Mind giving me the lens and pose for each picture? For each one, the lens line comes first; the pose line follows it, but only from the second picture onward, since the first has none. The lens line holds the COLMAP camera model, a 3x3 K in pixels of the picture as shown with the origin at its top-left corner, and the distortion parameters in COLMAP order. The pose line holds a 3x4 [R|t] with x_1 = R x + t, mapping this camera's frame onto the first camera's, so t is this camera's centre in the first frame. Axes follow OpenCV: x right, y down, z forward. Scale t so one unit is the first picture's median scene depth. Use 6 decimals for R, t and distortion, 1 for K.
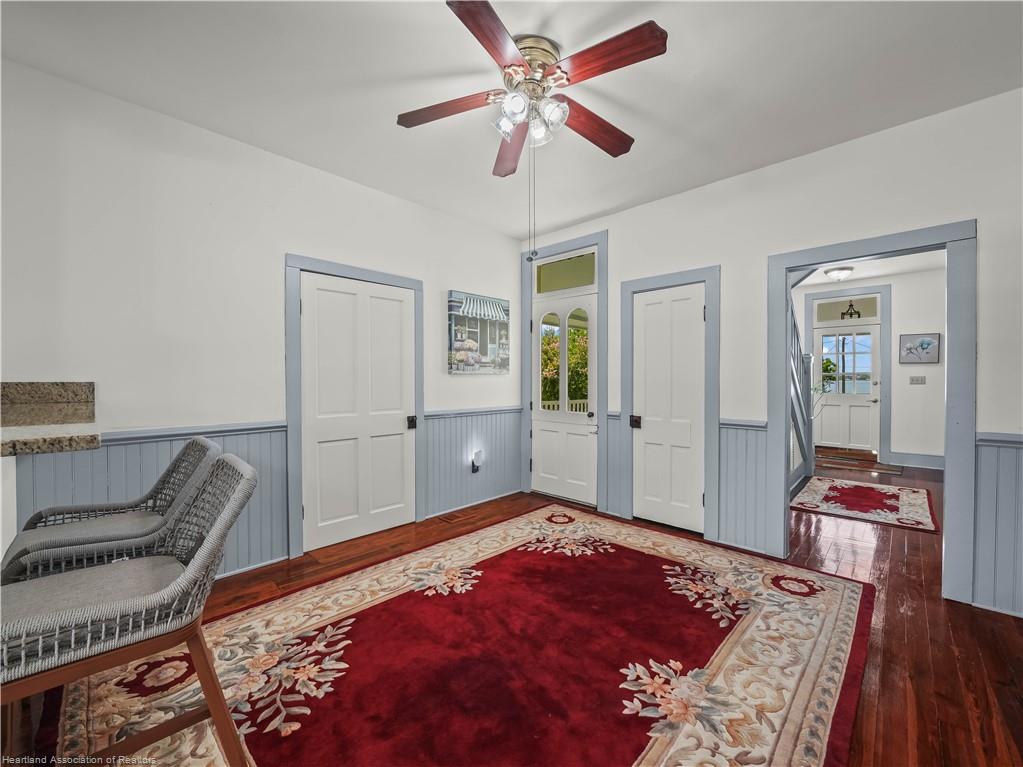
lens RADIAL K [[403.7, 0, 515.0], [0, 403.7, 381.5], [0, 0, 1]] dist [-0.011558, 0.000254]
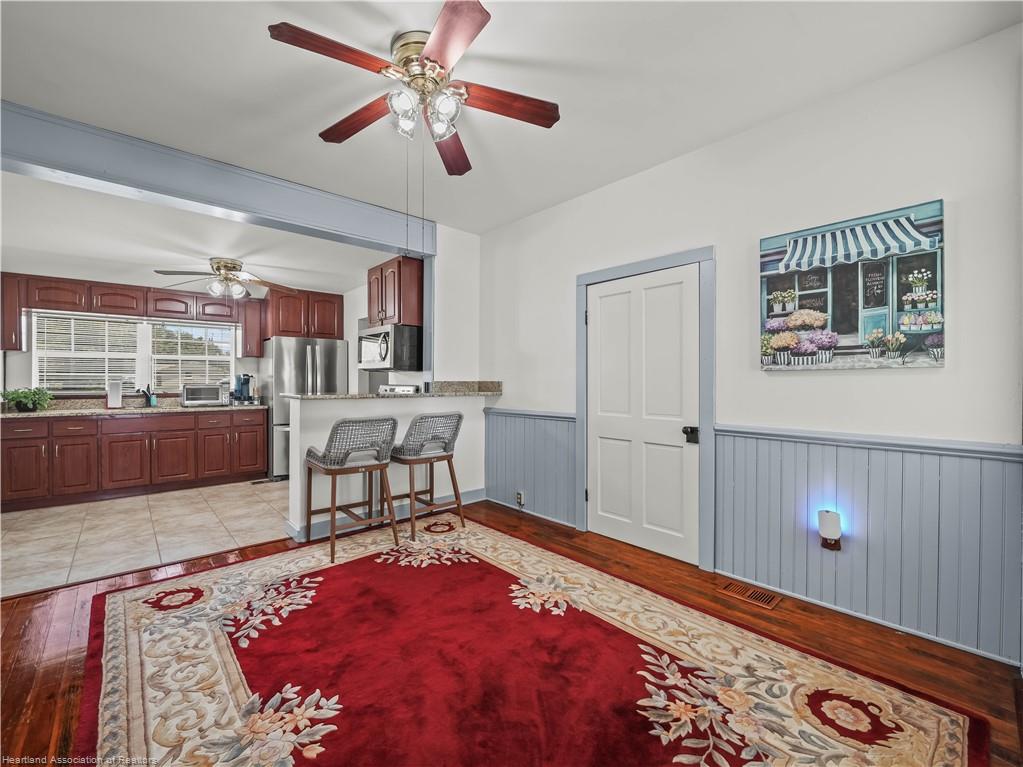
lens RADIAL K [[428.8, 0, 510.4], [0, 428.8, 381.9], [0, 0, 1]] dist [-0.011911, -0.000310]
pose [[-0.056799, 0.002009, -0.998384, 0.695390], [-0.006862, 0.999974, 0.002403, -0.000402], [0.998362, 0.006987, -0.056784, 0.831776]]
